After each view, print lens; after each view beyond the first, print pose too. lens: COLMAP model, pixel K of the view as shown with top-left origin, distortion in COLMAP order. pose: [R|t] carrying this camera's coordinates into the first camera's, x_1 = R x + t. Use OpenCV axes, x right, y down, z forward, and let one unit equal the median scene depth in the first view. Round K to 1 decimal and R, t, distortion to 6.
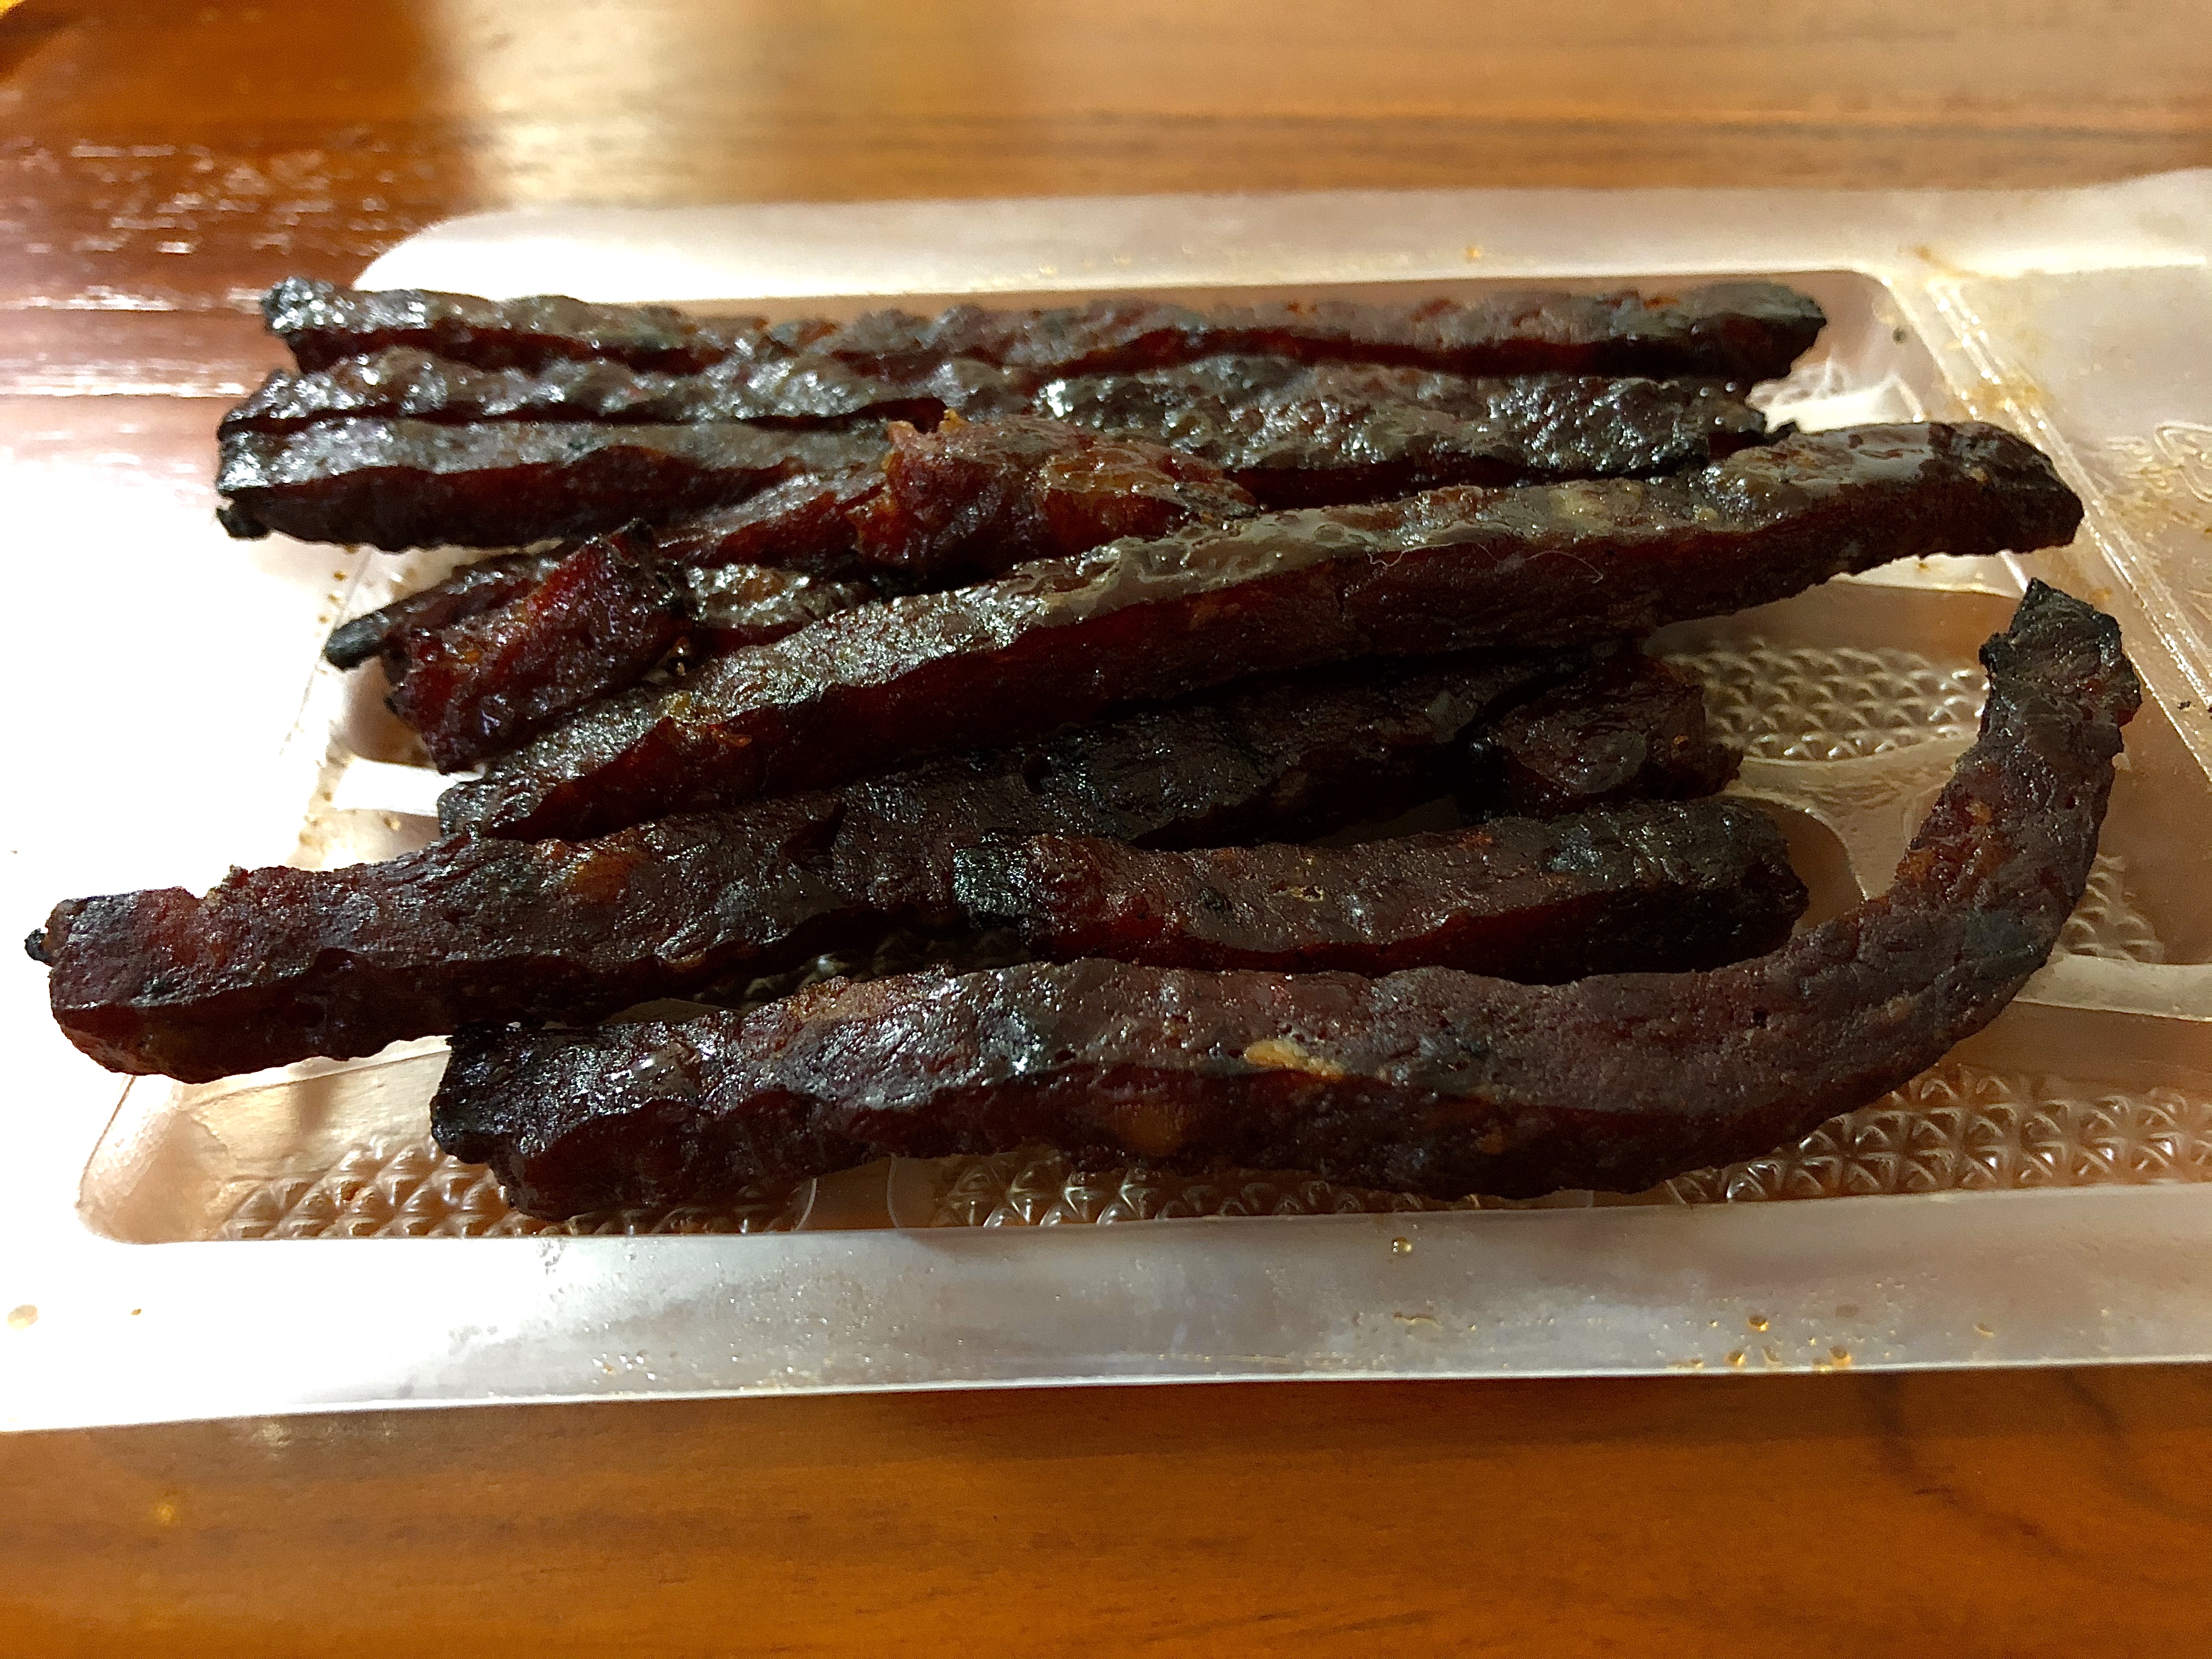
lens RADIAL K [[1905.2, 0, 1106.0], [0, 1905.2, 829.5], [0, 0, 1]] dist [0.071276, -0.292521]
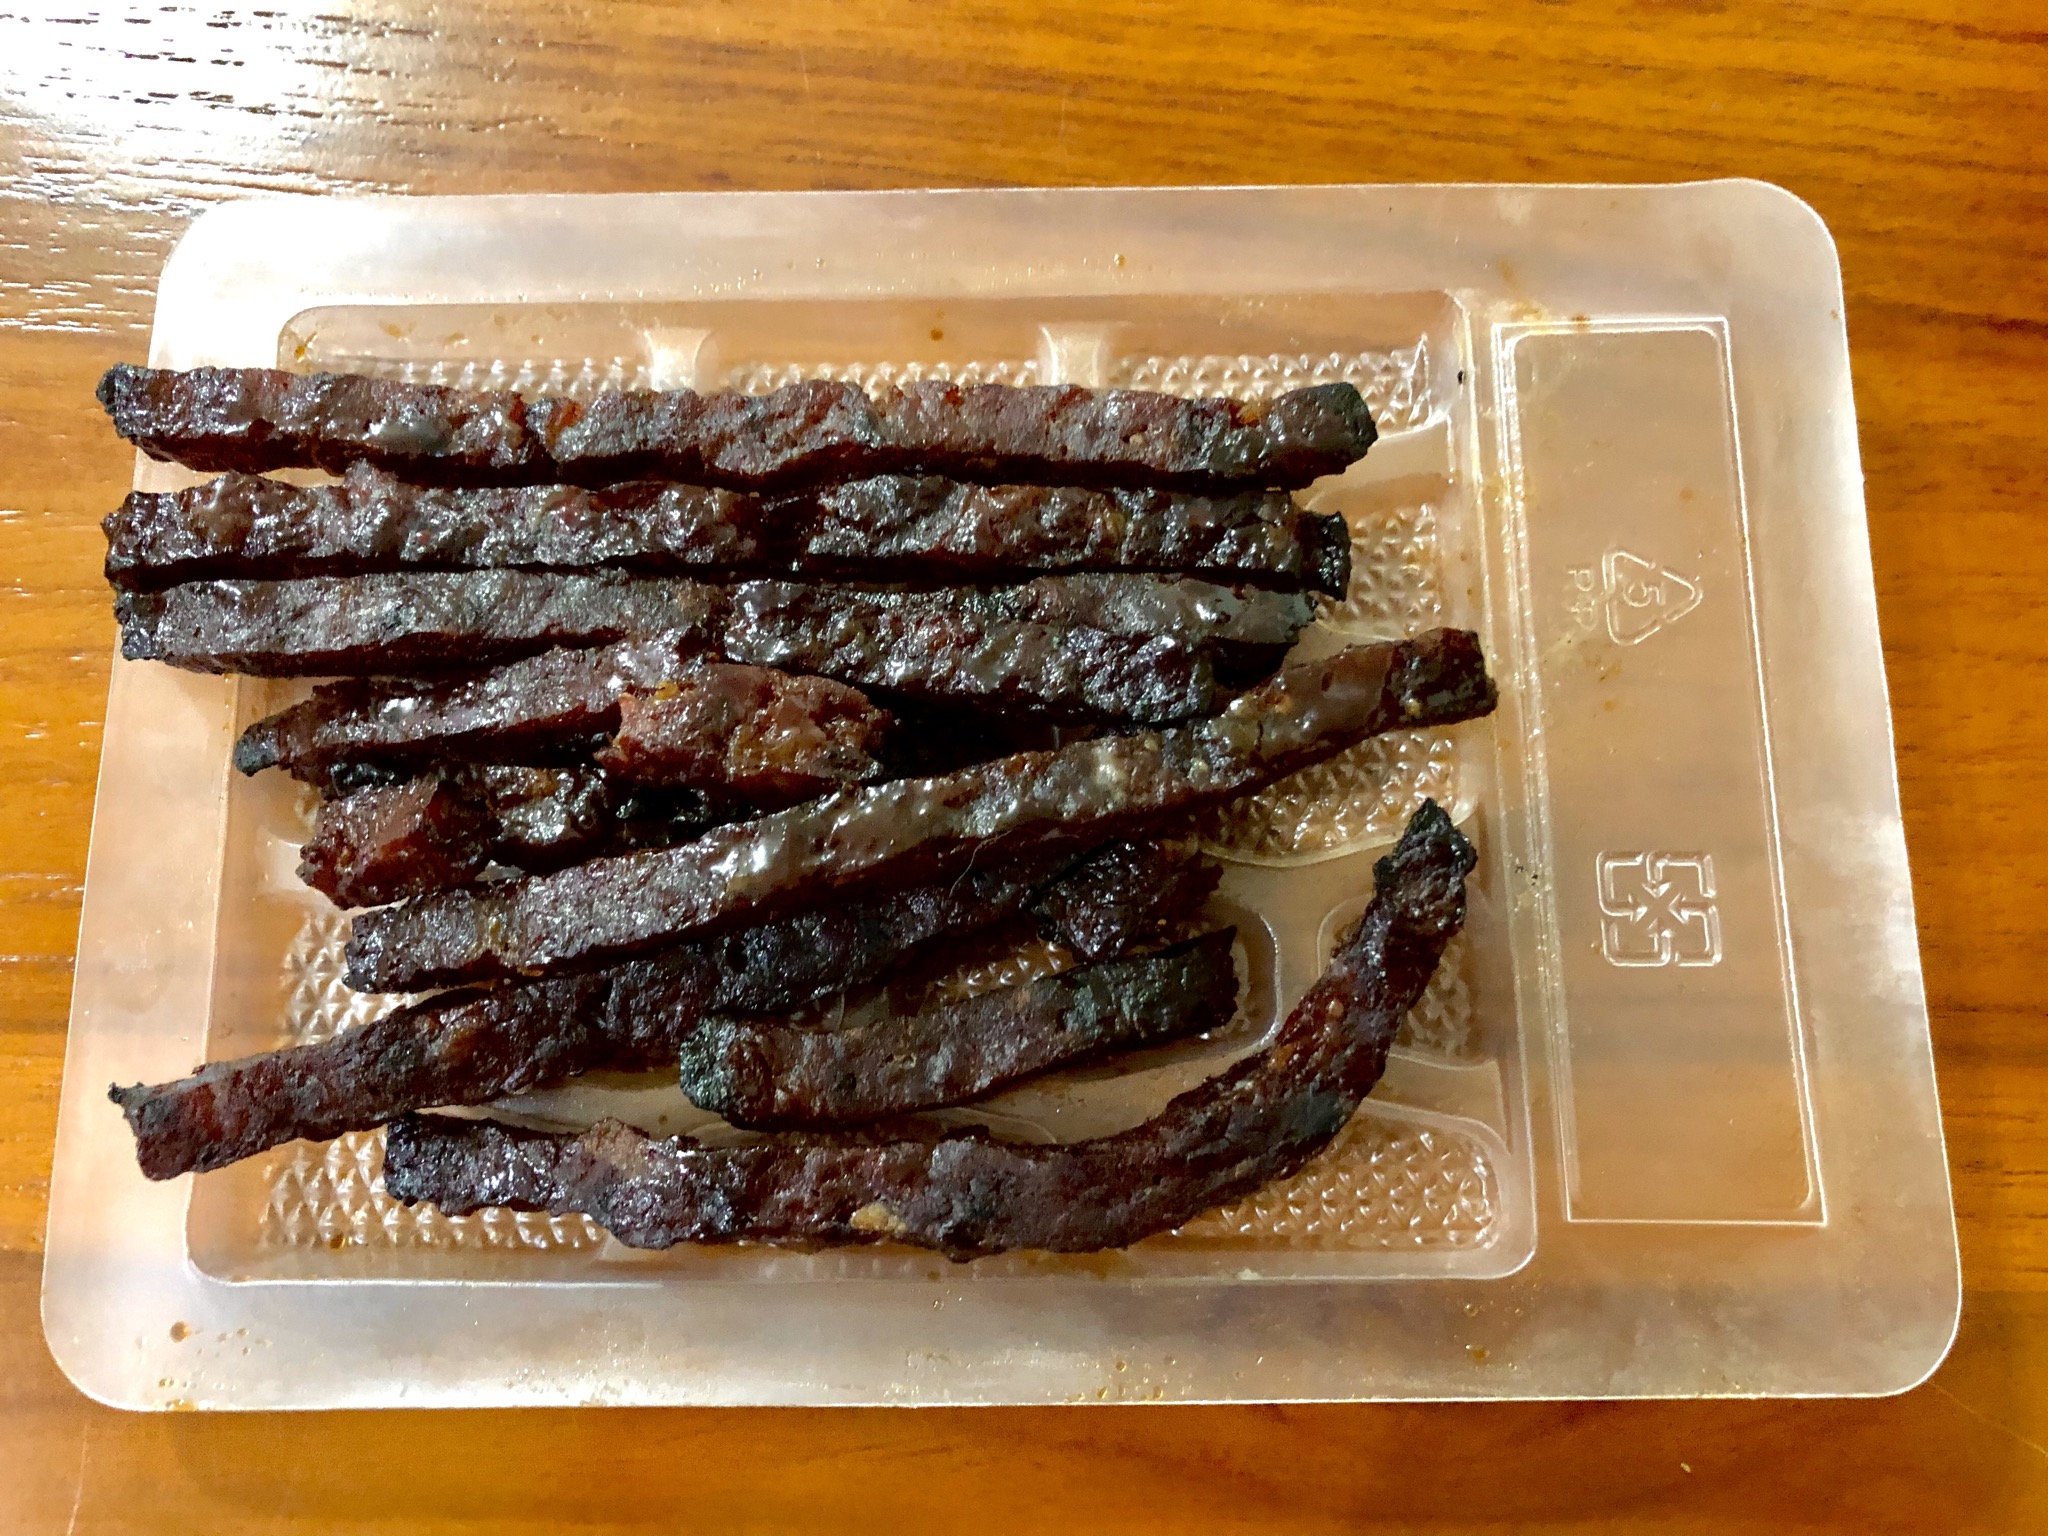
lens RADIAL K [[1763.9, 0, 1024.0], [0, 1763.9, 768.0], [0, 0, 1]] dist [0.071276, -0.292521]
pose [[0.999806, 0.004618, 0.019123, 0.172895], [-0.014181, 0.842923, 0.537848, -0.959054], [-0.013635, -0.538015, 0.842825, -0.120492]]
